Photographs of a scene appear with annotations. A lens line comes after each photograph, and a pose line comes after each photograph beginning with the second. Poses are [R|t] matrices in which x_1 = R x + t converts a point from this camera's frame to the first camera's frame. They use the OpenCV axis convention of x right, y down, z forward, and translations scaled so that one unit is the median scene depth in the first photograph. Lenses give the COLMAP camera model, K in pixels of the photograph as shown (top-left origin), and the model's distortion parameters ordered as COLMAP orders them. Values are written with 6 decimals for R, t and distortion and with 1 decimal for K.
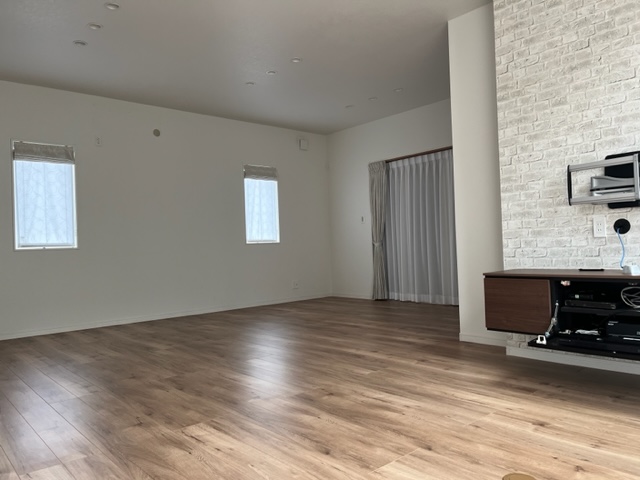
lens RADIAL K [[486.6, 0, 320.7], [0, 486.6, 239.4], [0, 0, 1]] dist [0.038068, -0.038639]
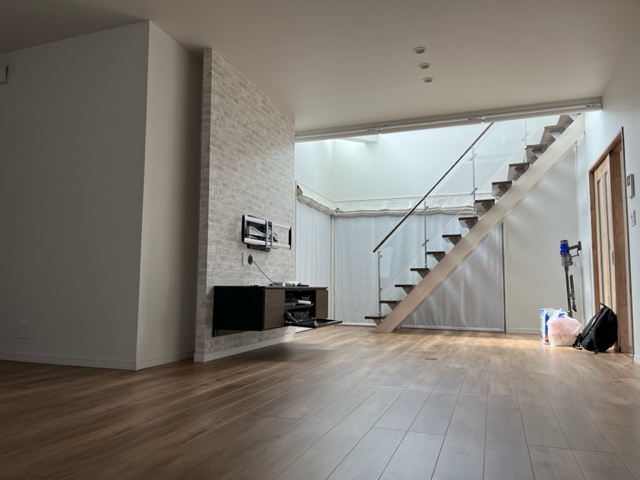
lens RADIAL K [[486.6, 0, 320.5], [0, 486.6, 241.0], [0, 0, 1]] dist [0.038068, -0.038639]
pose [[-0.456592, 0.103666, 0.883616, -0.859528], [-0.039034, 0.989898, -0.136305, 0.112694], [-0.888820, -0.096727, -0.447932, 1.388625]]
